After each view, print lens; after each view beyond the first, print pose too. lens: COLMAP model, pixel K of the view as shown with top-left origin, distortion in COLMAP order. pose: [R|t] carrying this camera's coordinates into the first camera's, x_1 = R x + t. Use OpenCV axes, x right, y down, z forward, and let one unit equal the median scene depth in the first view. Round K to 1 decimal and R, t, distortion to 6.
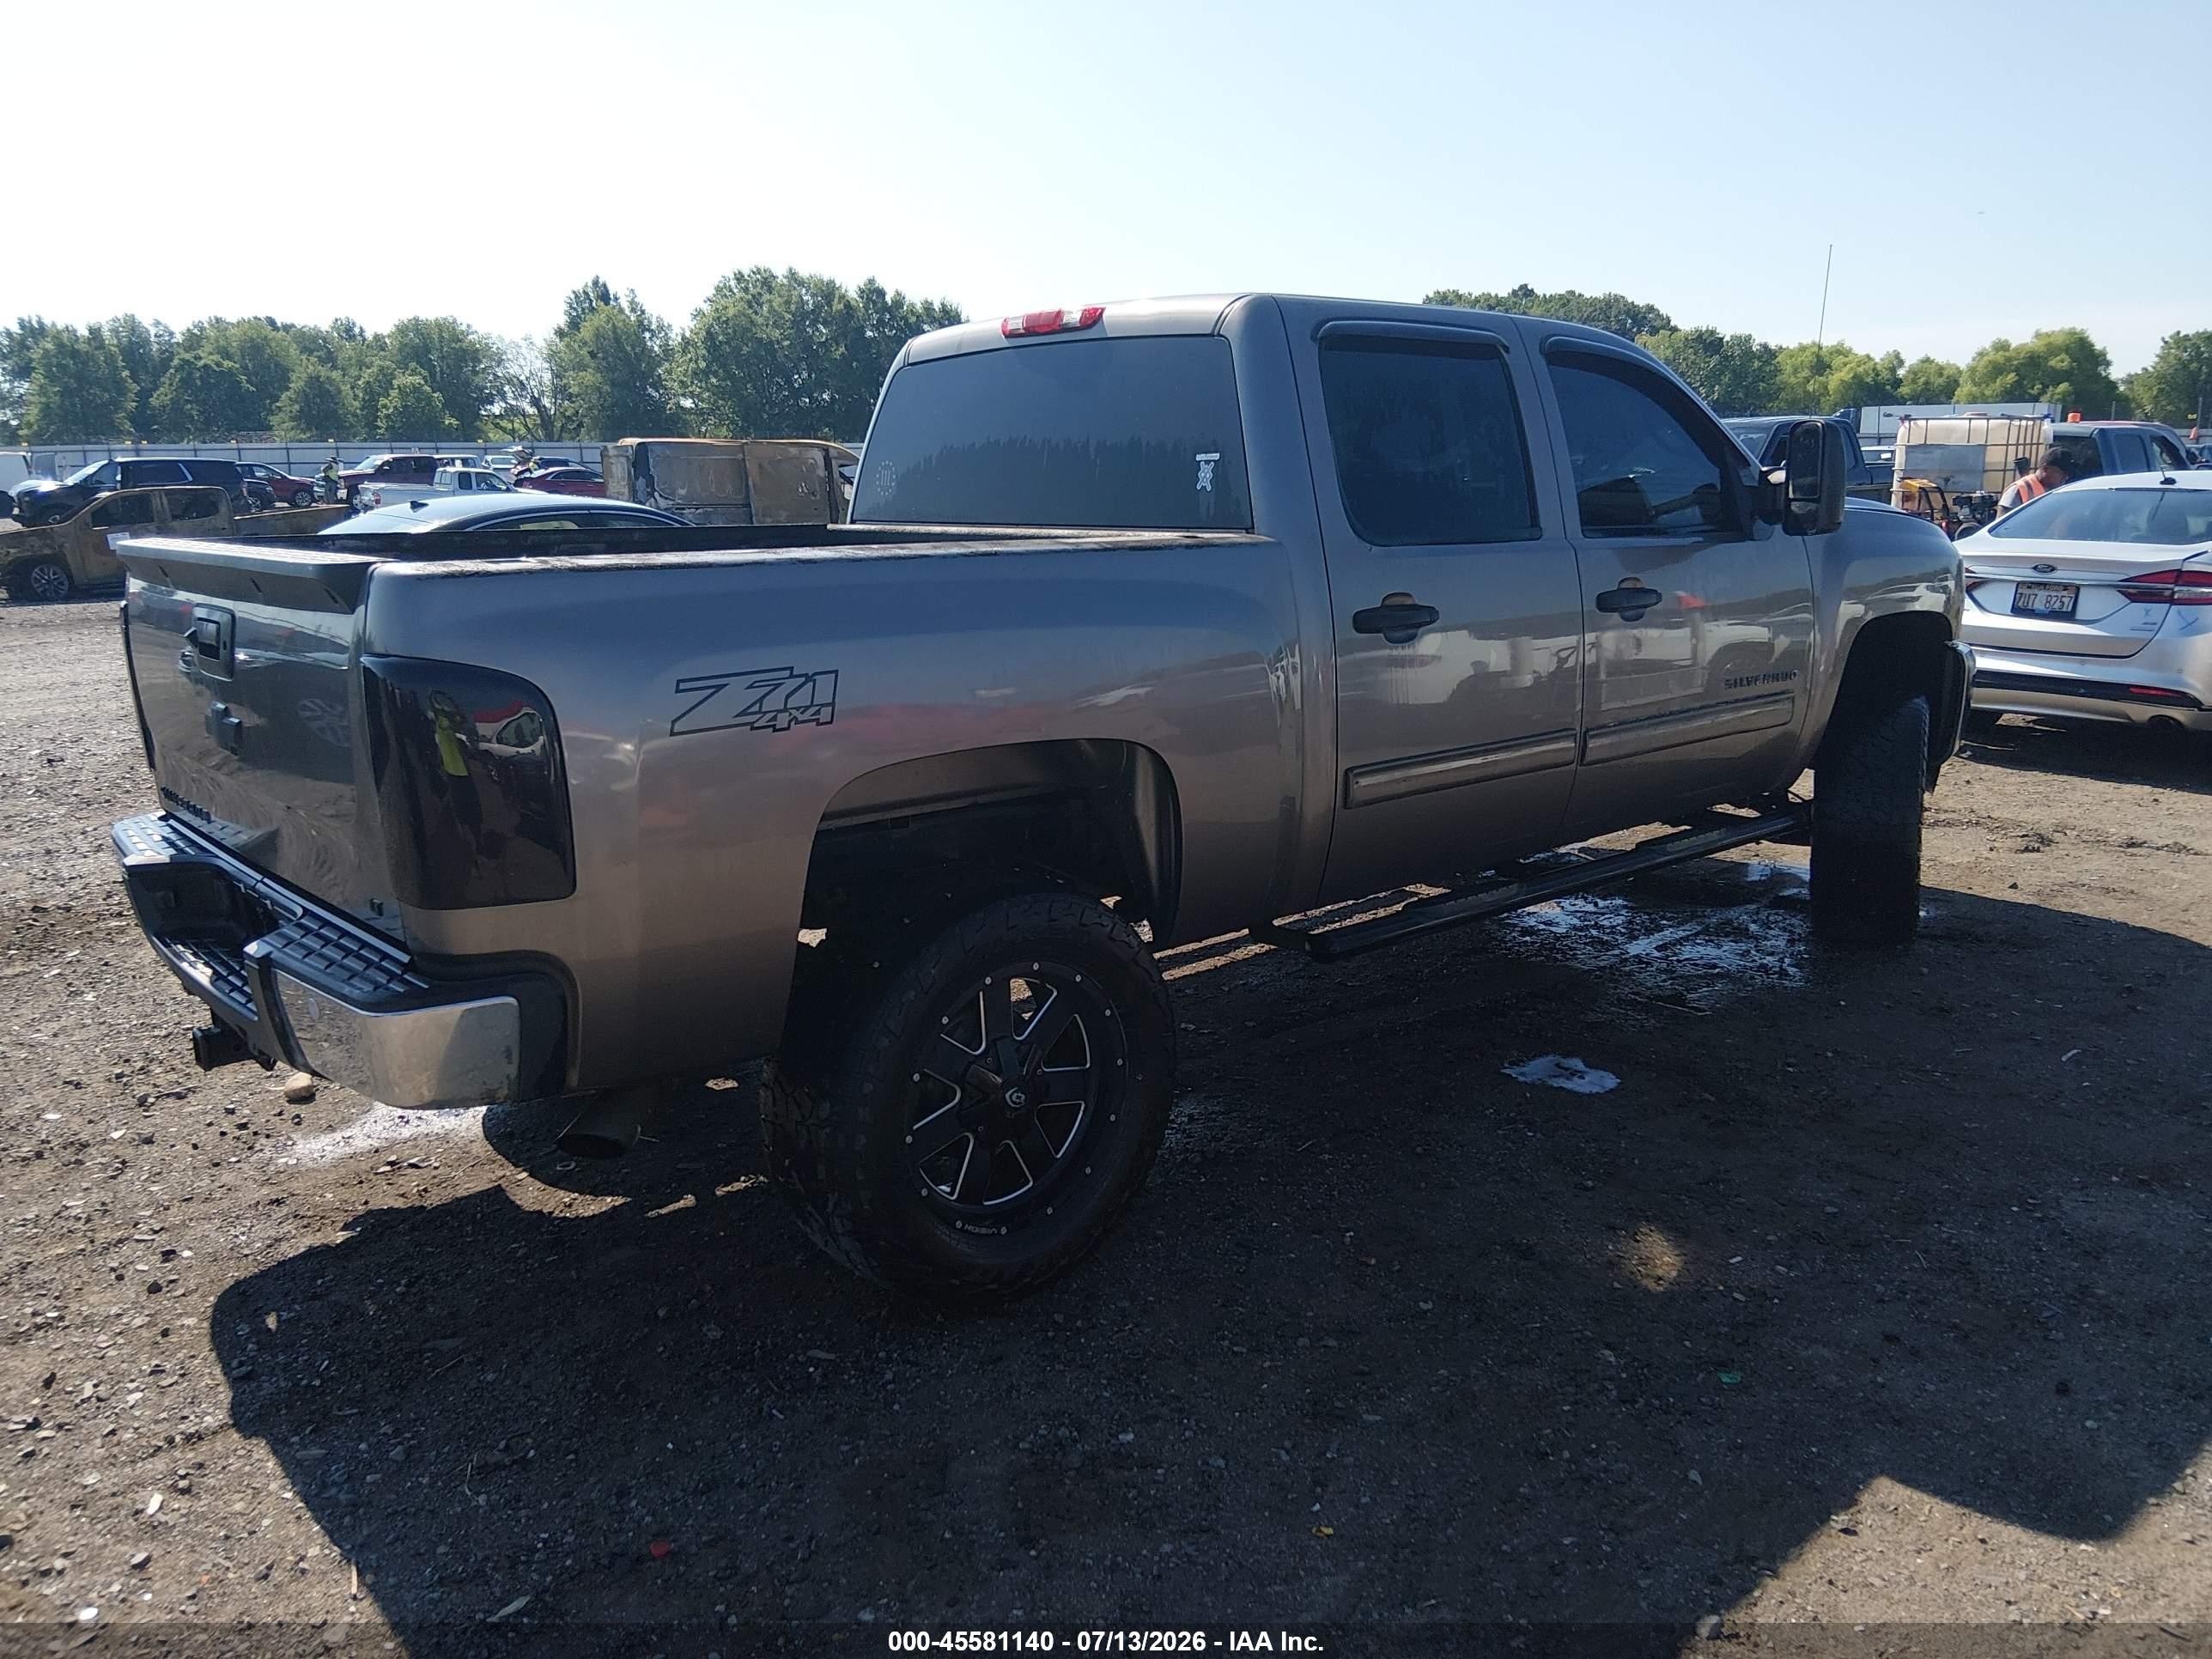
lens RADIAL K [[1698.5, 0, 1106.0], [0, 1698.5, 829.5], [0, 0, 1]] dist [0.087088, -0.177267]
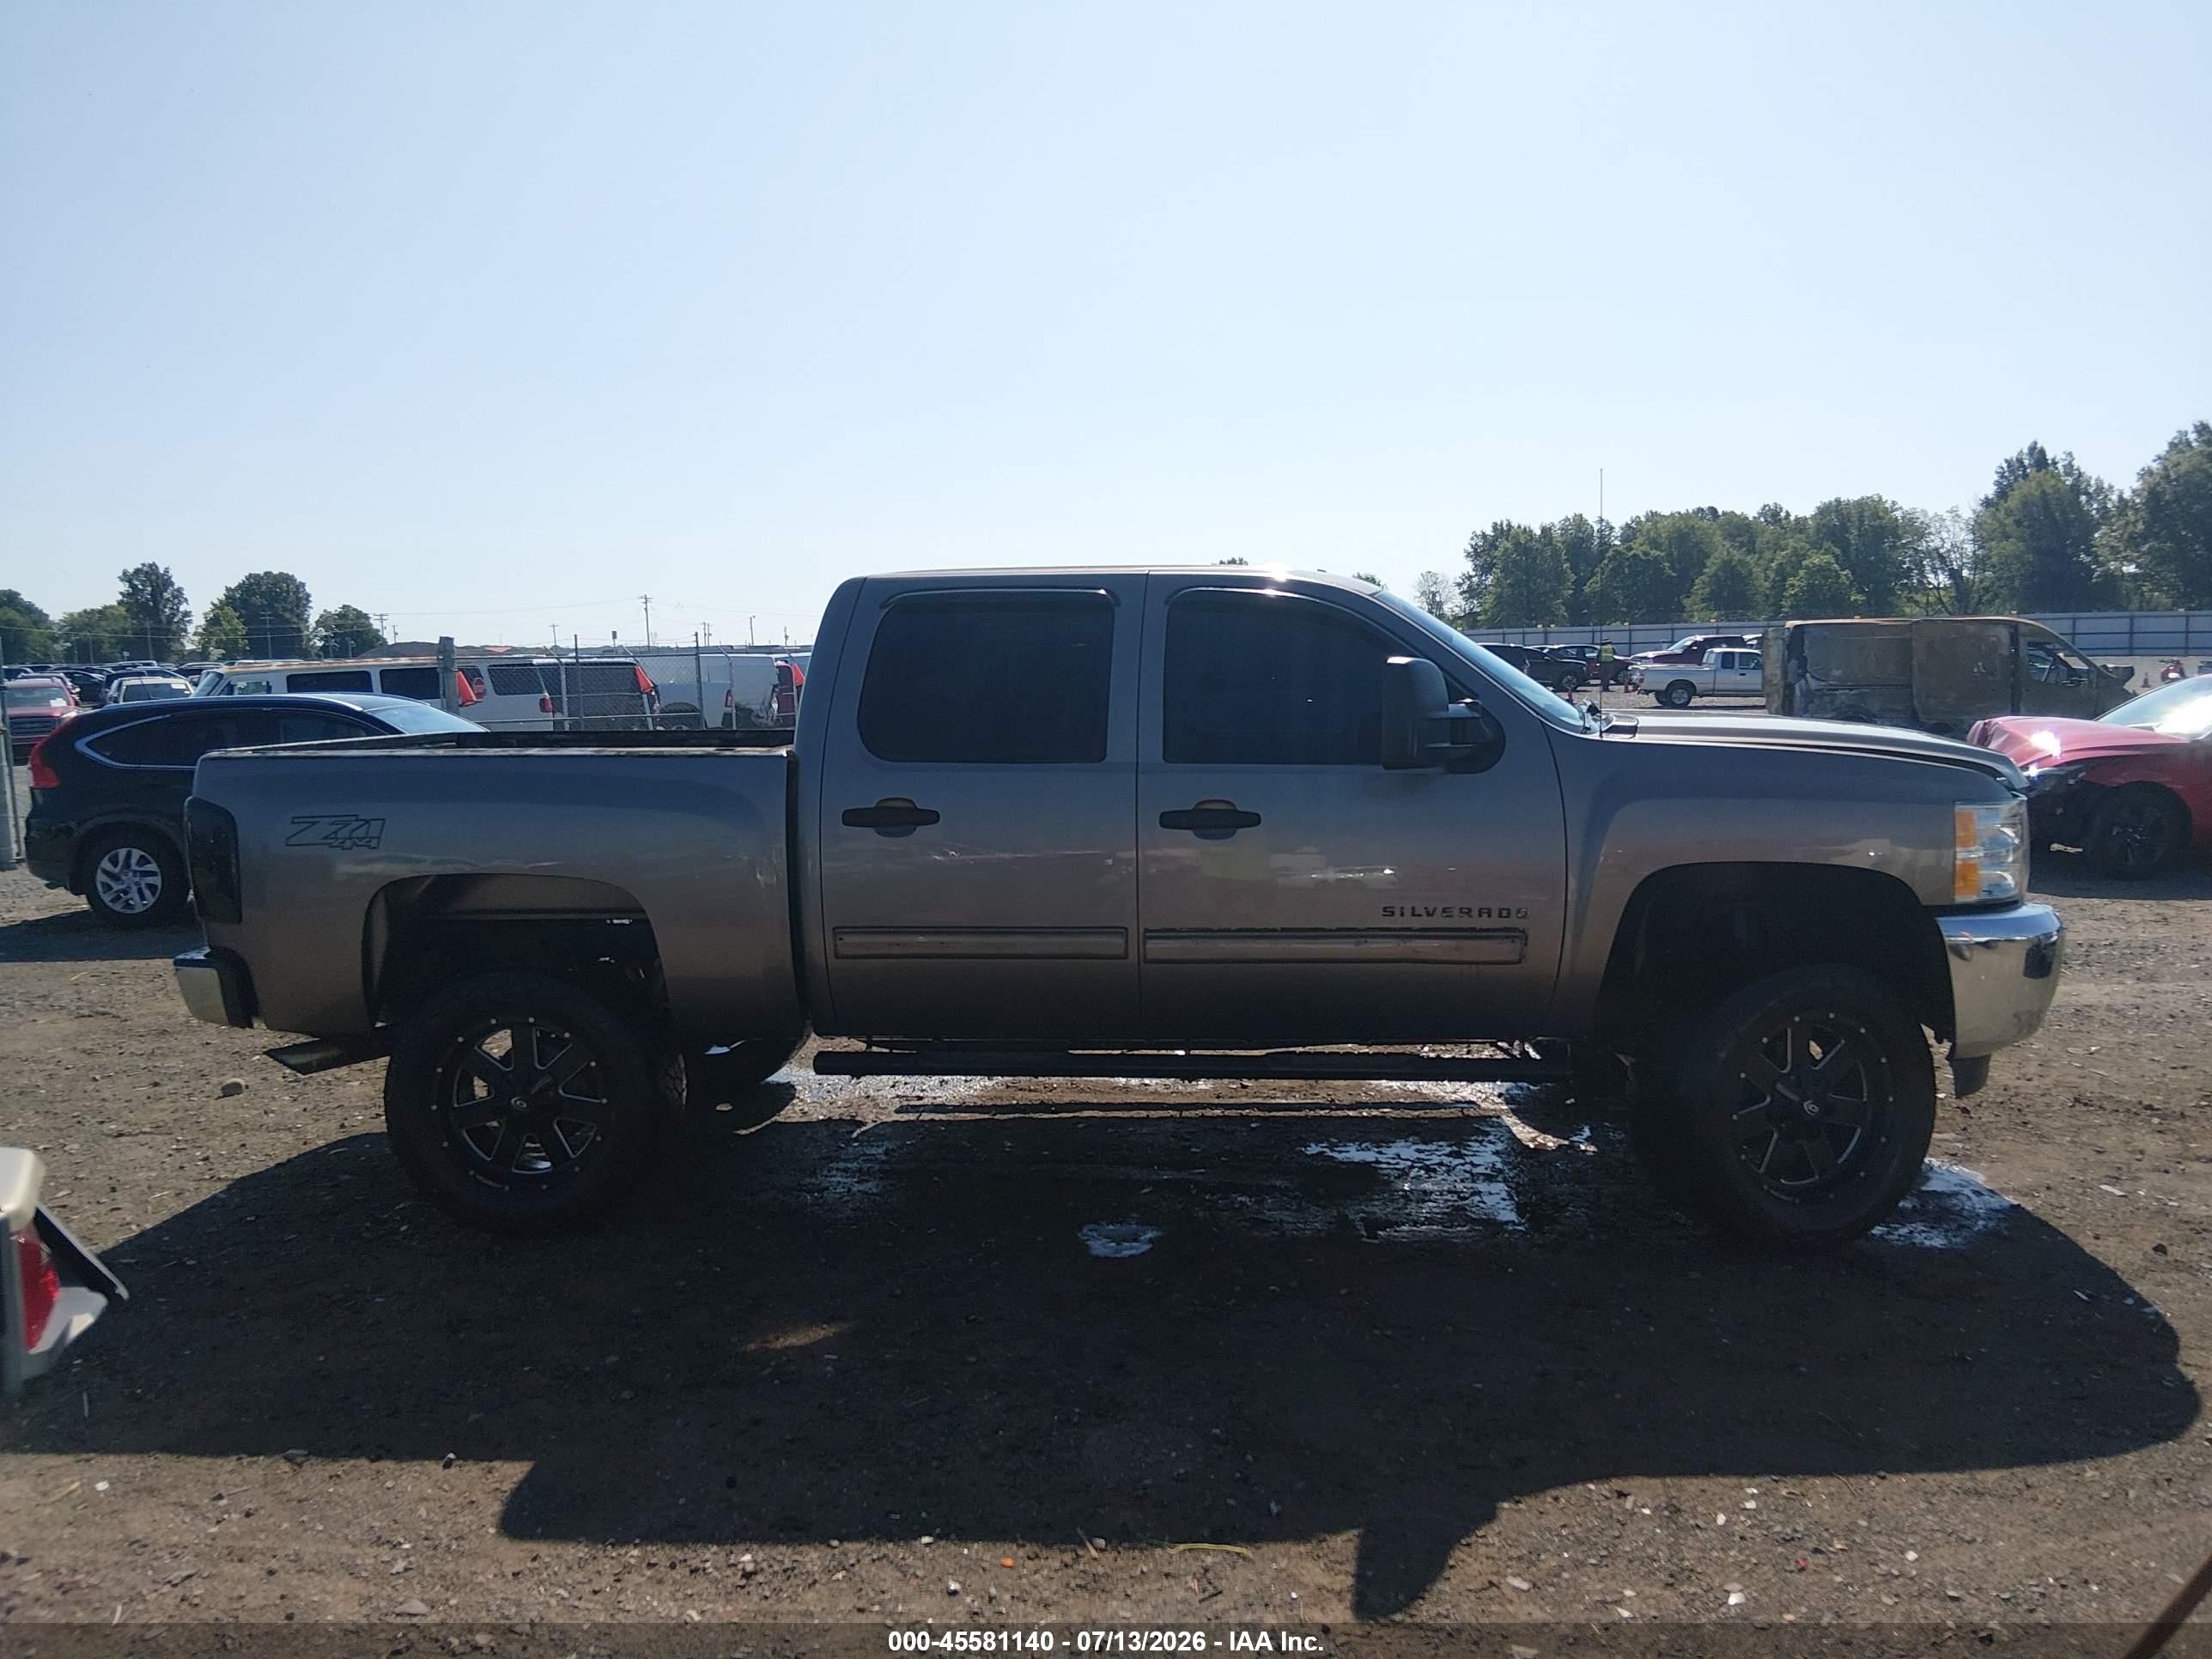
lens RADIAL K [[1683.5, 0, 1088.7], [0, 1683.5, 856.9], [0, 0, 1]] dist [0.090493, -0.184056]
pose [[0.675109, 0.079695, -0.733401, 1.060873], [-0.138833, 0.990110, -0.020208, -0.078422], [0.724537, 0.115463, 0.679496, 0.221717]]
